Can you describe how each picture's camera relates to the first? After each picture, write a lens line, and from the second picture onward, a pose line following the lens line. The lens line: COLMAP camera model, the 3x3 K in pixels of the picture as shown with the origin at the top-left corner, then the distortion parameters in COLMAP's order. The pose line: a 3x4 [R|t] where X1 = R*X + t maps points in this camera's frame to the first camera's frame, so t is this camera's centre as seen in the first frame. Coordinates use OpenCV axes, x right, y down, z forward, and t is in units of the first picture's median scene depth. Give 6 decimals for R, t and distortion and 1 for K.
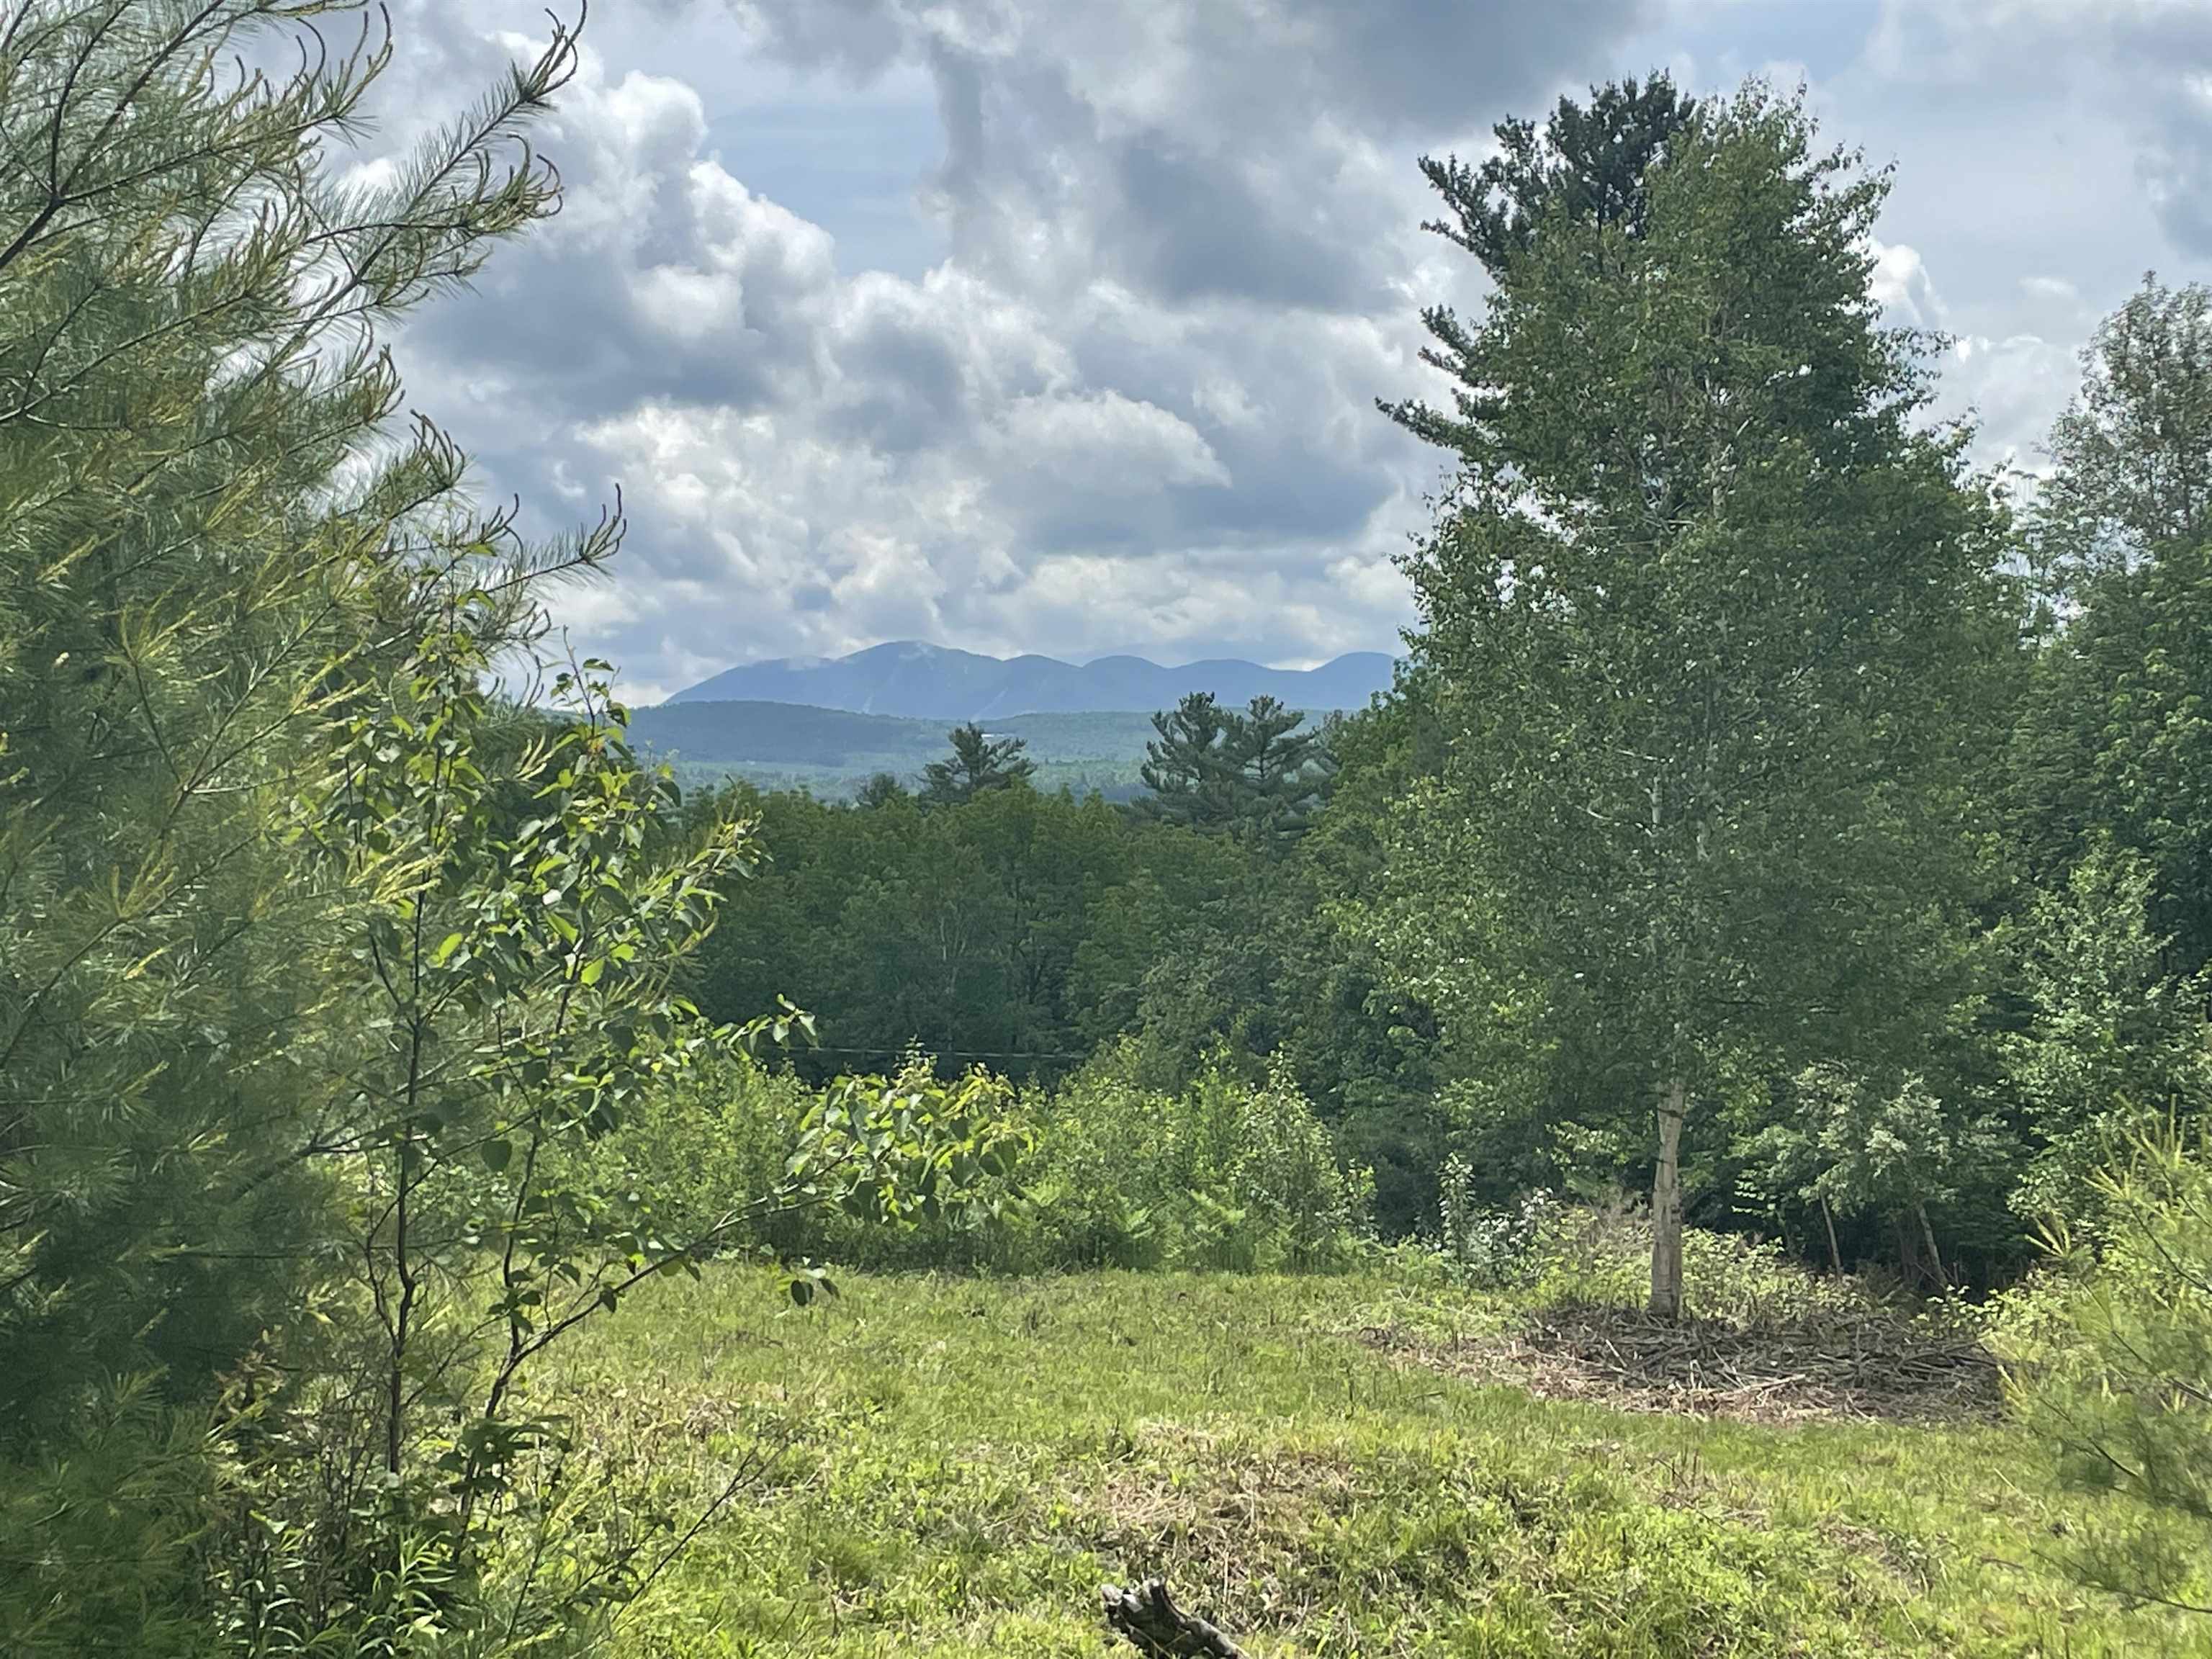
lens RADIAL K [[3824.0, 0, 1073.4], [0, 3824.0, 792.2], [0, 0, 1]] dist [0.136701, -0.281321]
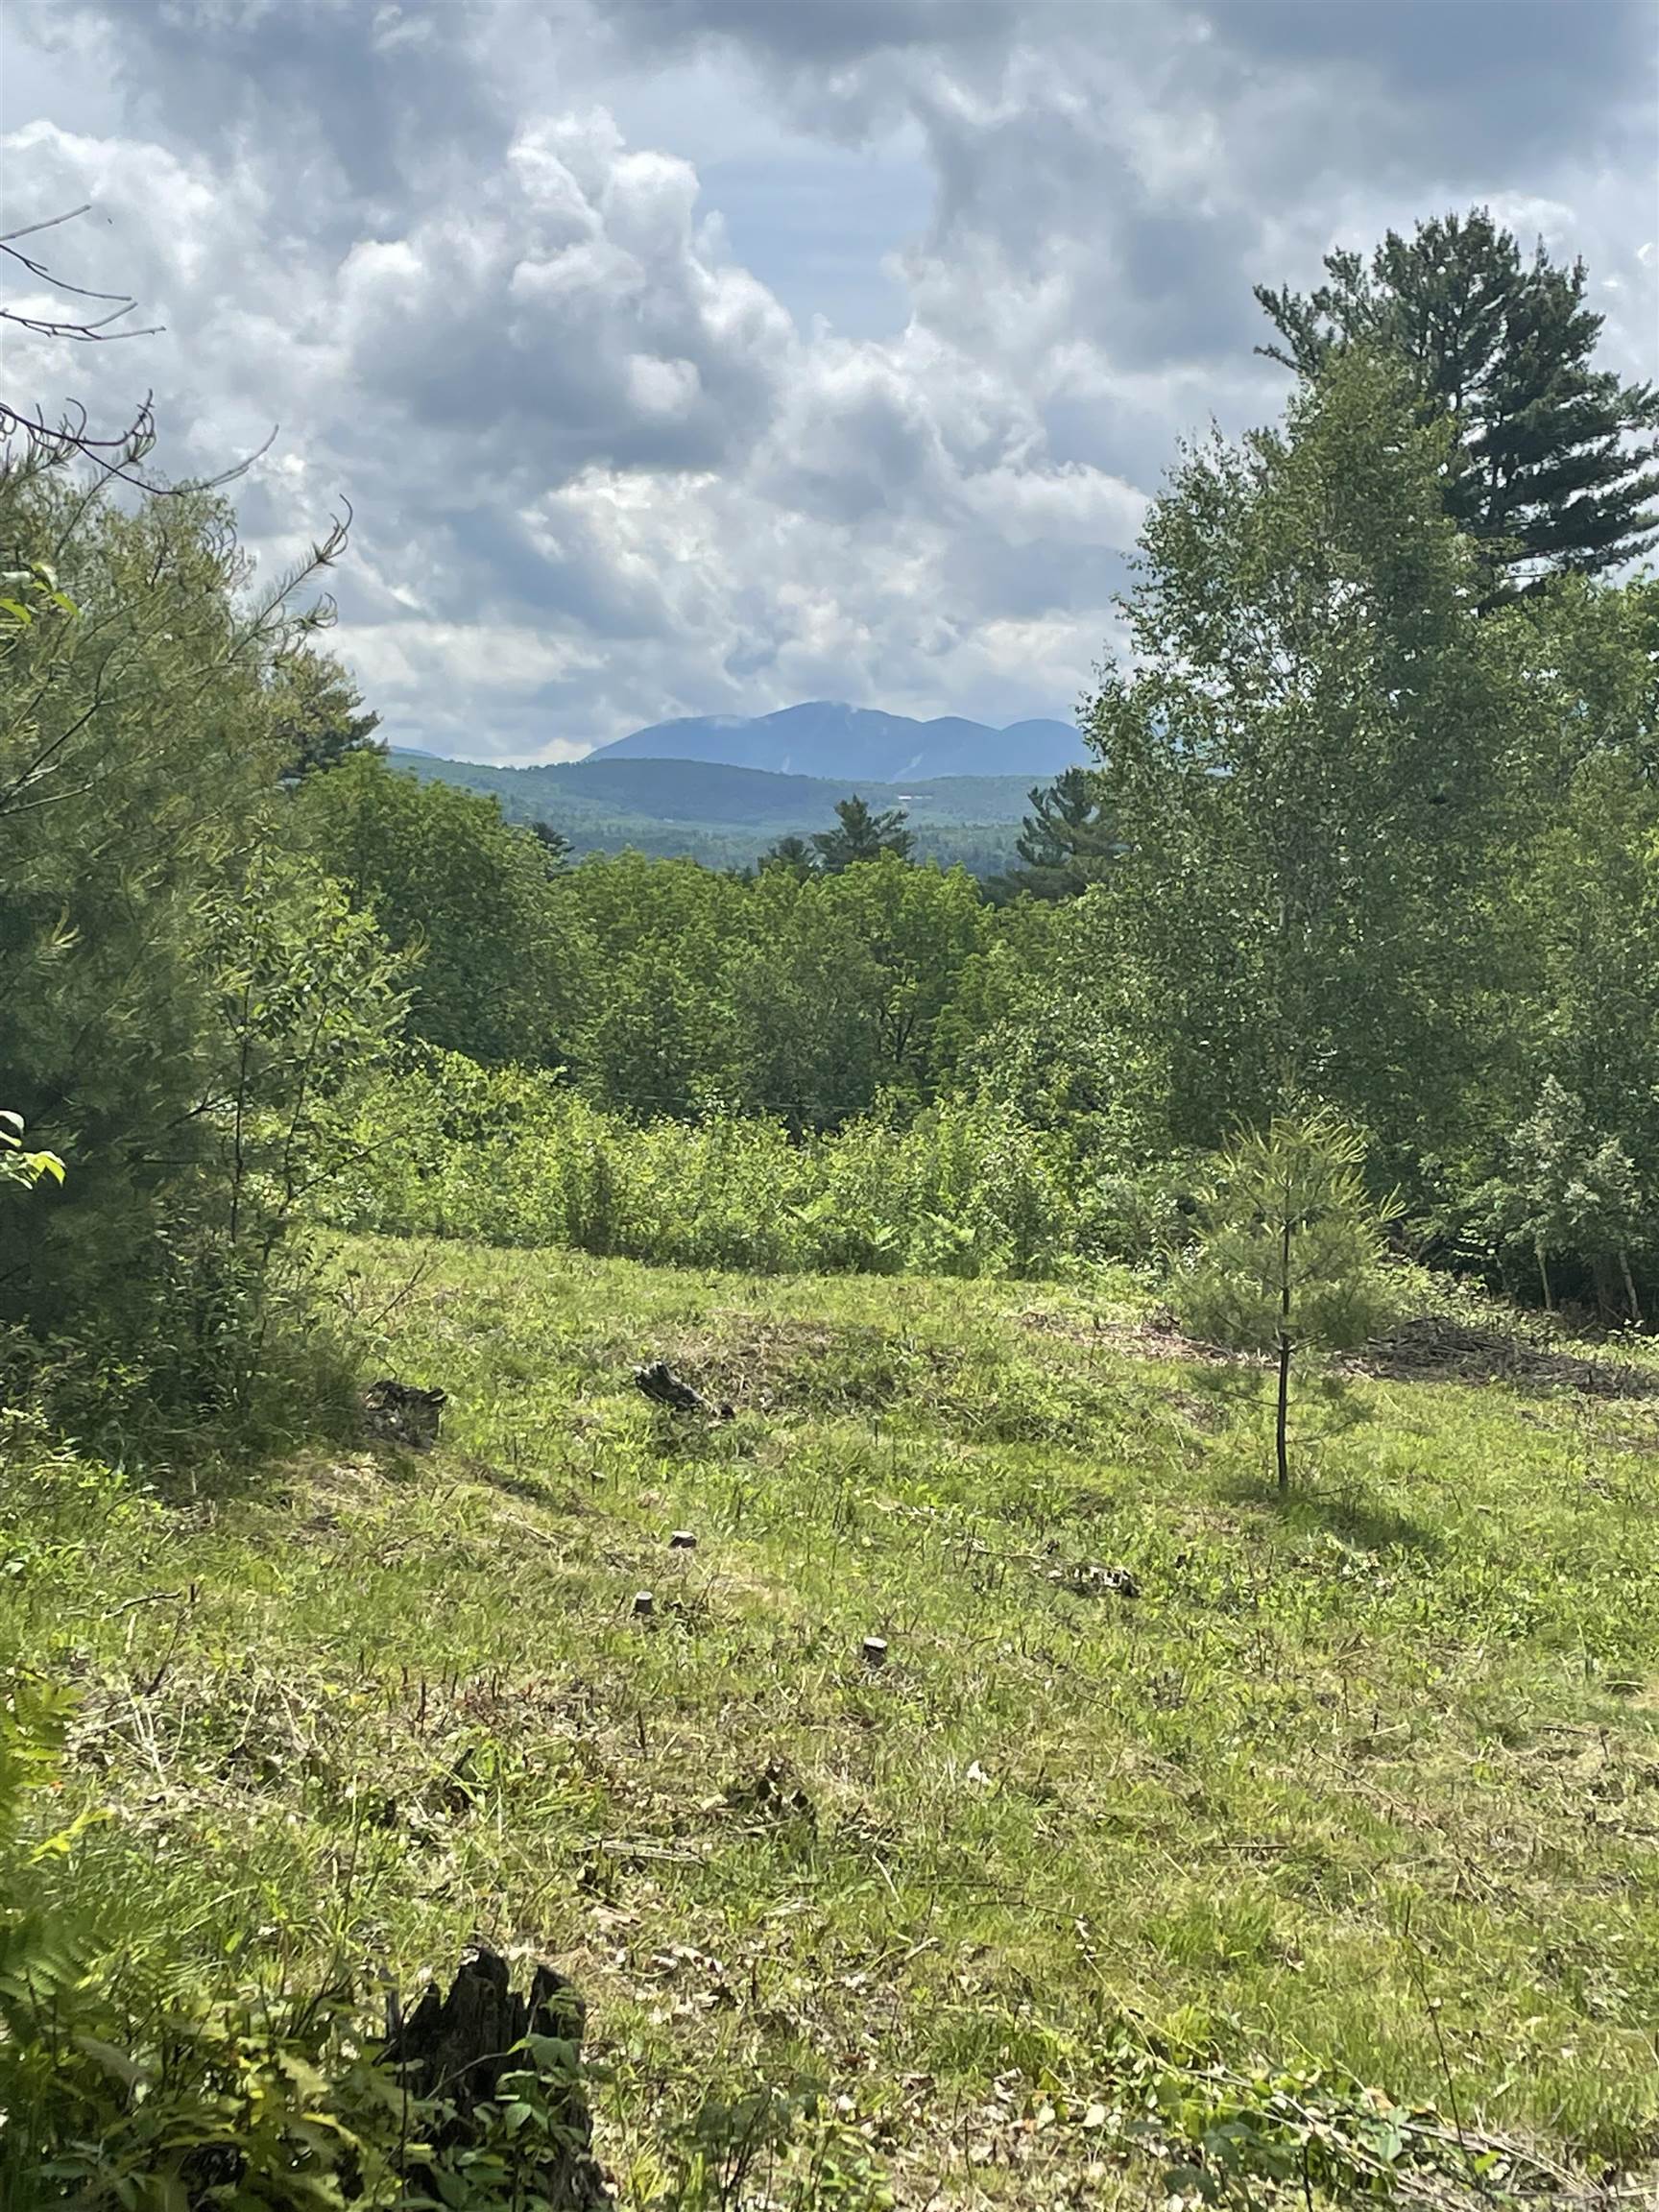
lens RADIAL K [[3824.0, 0, 793.3], [0, 3824.0, 1019.2], [0, 0, 1]] dist [0.136701, -0.281321]
pose [[0.998493, 0.021085, -0.050662, 0.057875], [-0.018877, 0.998868, 0.043664, -0.012716], [0.051525, -0.042641, 0.997761, -0.268319]]
